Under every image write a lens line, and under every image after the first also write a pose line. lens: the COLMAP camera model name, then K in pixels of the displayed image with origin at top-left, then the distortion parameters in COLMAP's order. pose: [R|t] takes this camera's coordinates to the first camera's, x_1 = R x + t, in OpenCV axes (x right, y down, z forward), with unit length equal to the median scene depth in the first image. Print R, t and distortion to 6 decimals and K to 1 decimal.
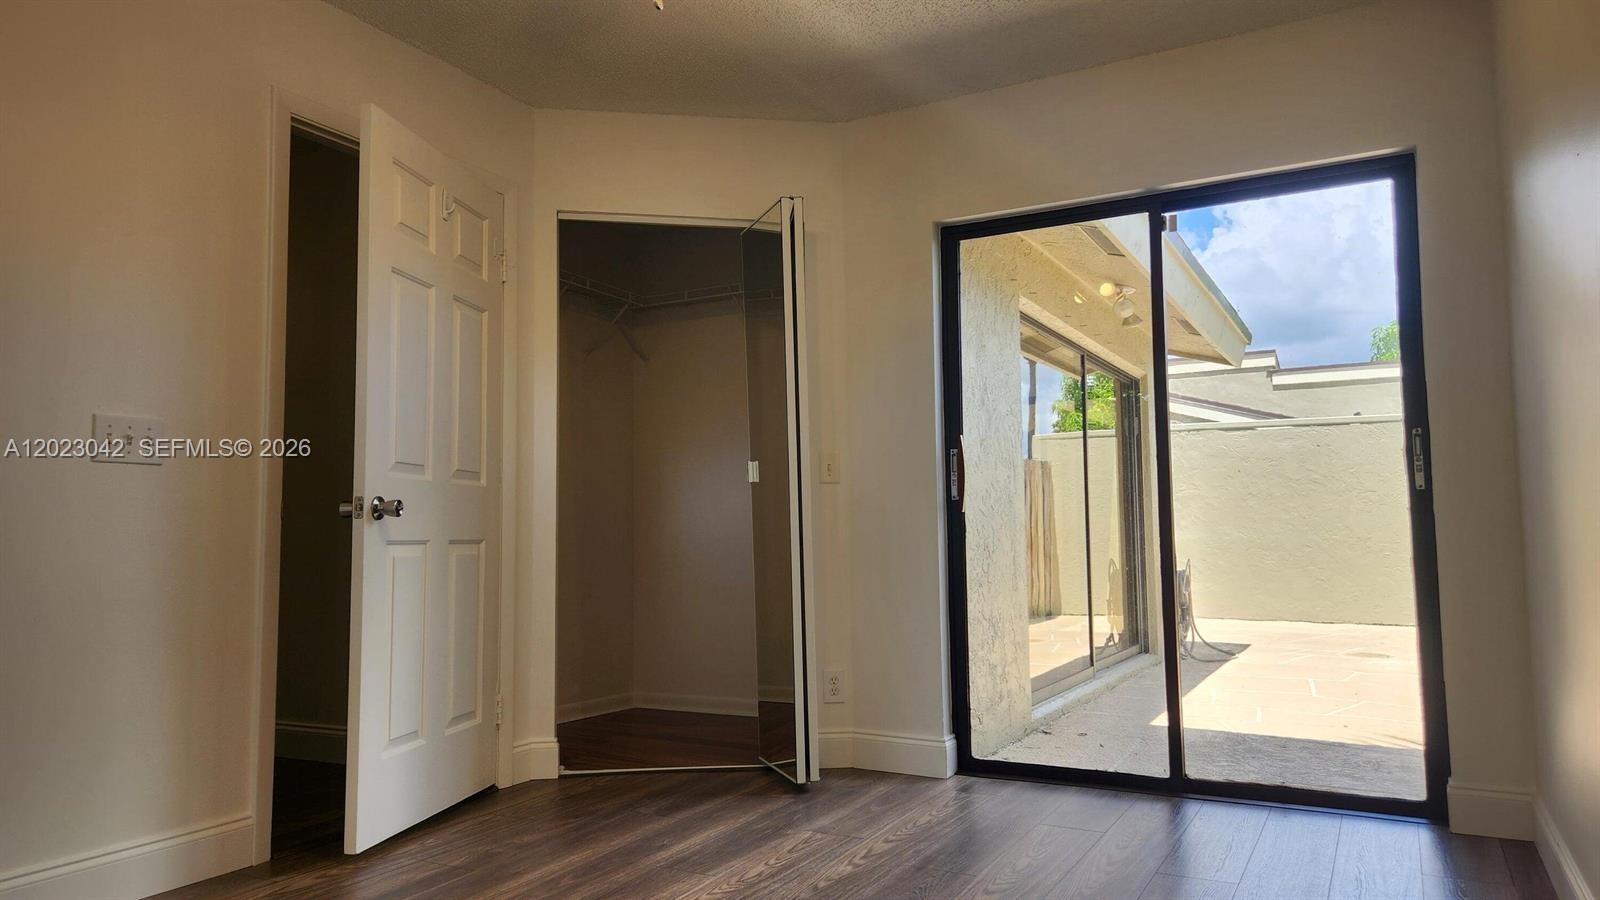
lens RADIAL K [[1072.5, 0, 799.0], [0, 1072.5, 446.8], [0, 0, 1]] dist [0.031772, -0.001863]
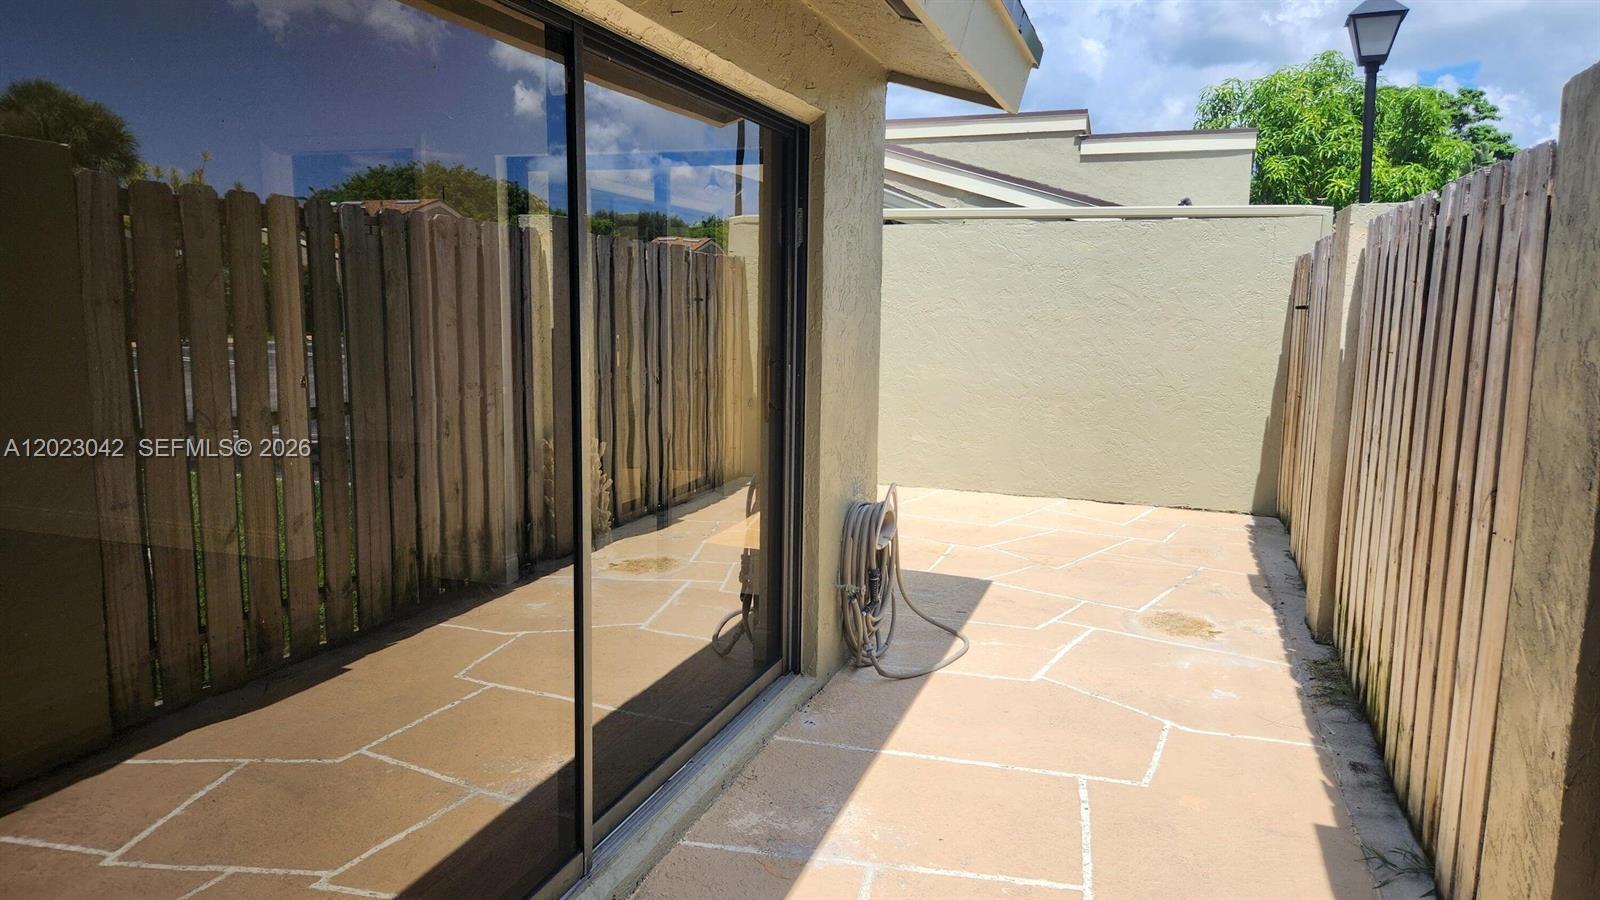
lens RADIAL K [[1072.5, 0, 797.6], [0, 1072.5, 452.7], [0, 0, 1]] dist [0.031772, -0.001863]
pose [[0.985994, -0.003277, 0.166746, 0.095413], [-0.034175, 0.974621, 0.221239, -0.011182], [-0.163239, -0.223839, 0.960859, 0.210479]]
